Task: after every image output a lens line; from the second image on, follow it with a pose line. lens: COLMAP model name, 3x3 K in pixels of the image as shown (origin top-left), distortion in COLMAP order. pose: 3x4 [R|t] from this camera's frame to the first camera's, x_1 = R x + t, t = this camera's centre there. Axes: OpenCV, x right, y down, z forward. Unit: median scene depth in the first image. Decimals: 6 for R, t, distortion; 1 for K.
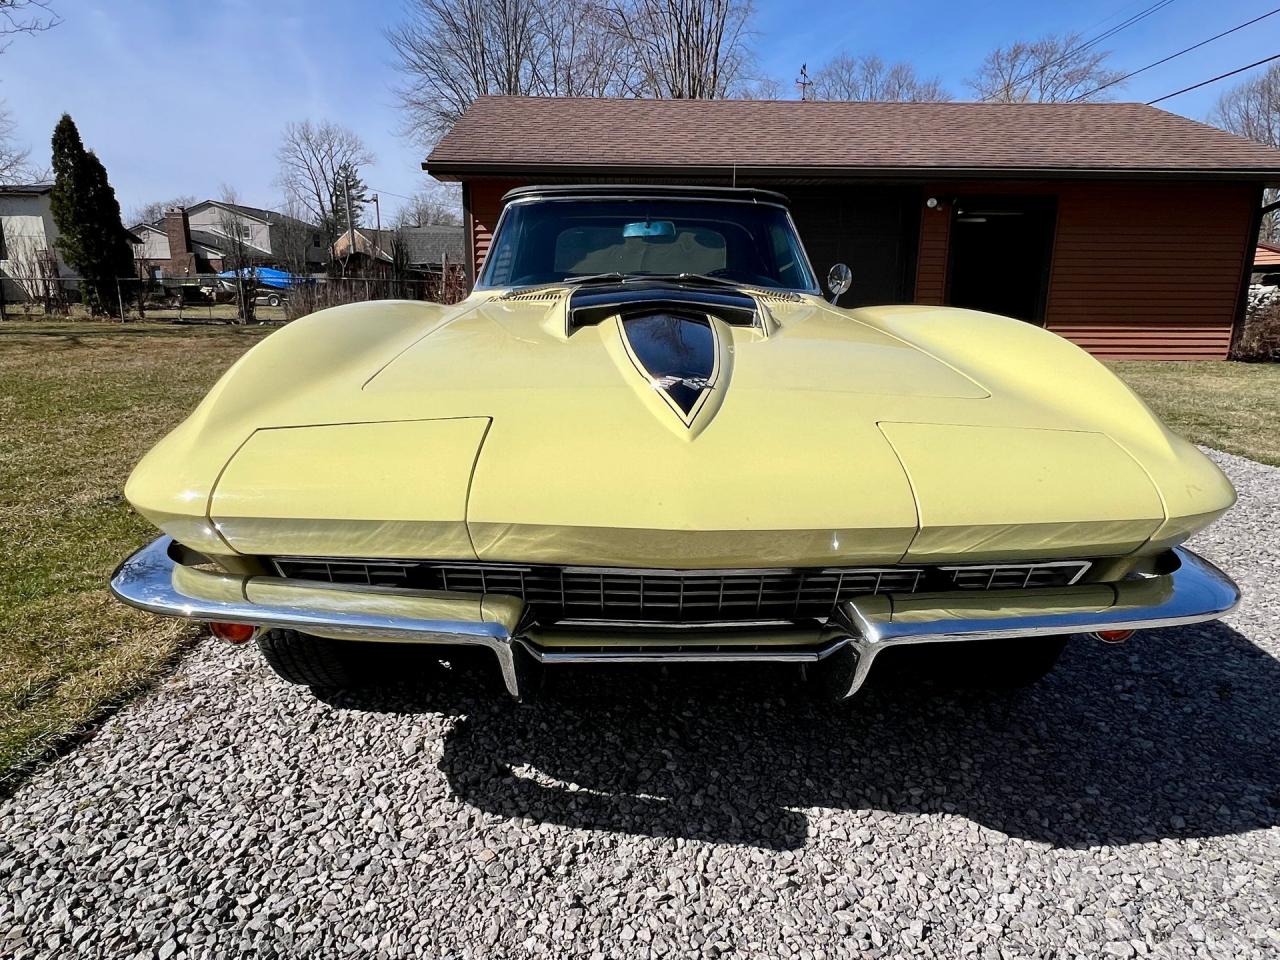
lens RADIAL K [[781.2, 0, 630.8], [0, 781.2, 476.2], [0, 0, 1]] dist [-0.001805, -0.002587]
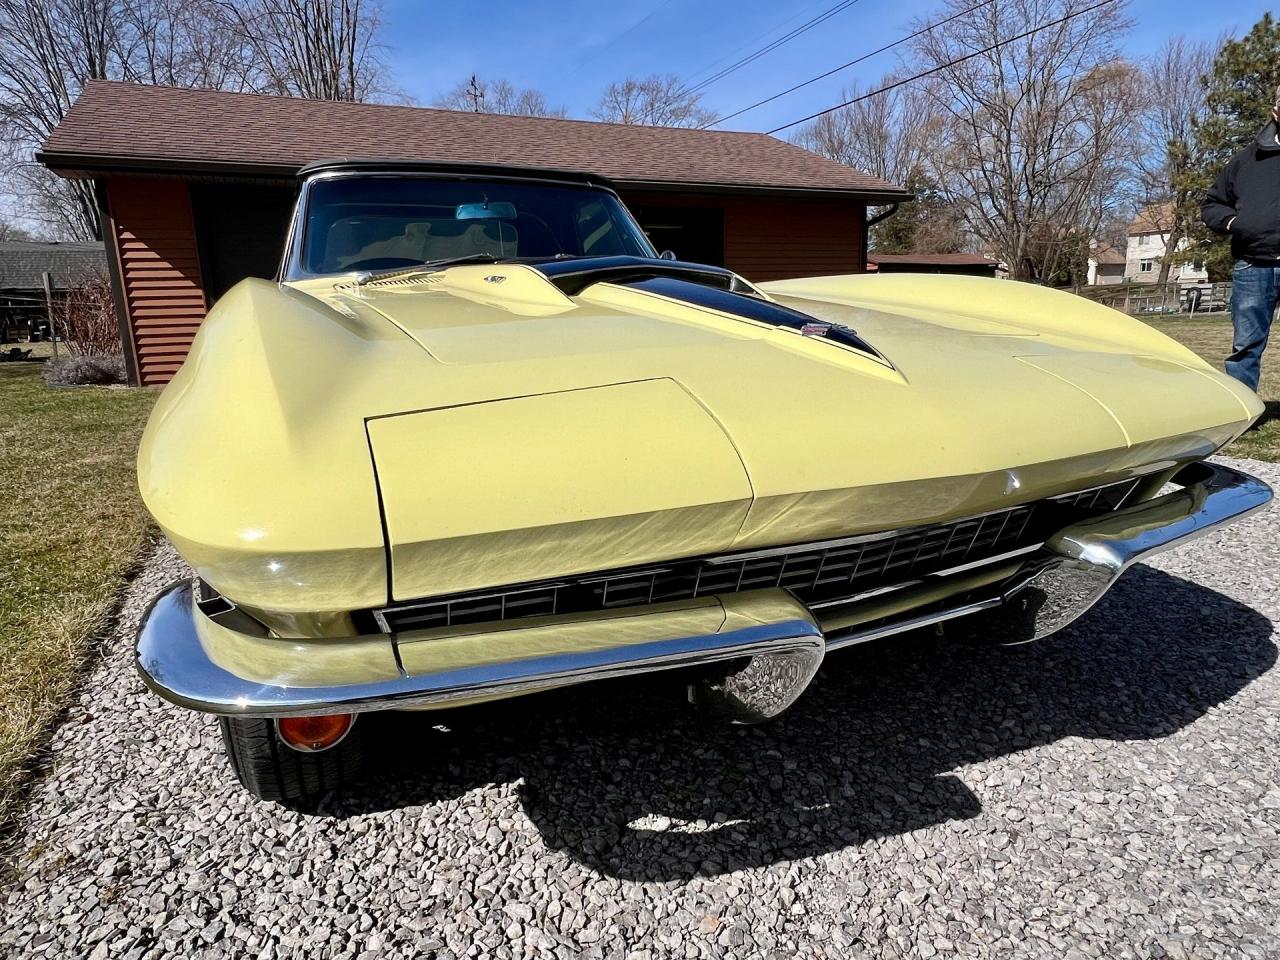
lens RADIAL K [[781.2, 0, 638.6], [0, 781.2, 476.8], [0, 0, 1]] dist [-0.001805, -0.002587]
pose [[0.907548, -0.119611, 0.402554, -0.293444], [0.128118, 0.991742, 0.005838, 0.009098], [-0.399928, 0.046276, 0.915378, 0.156150]]
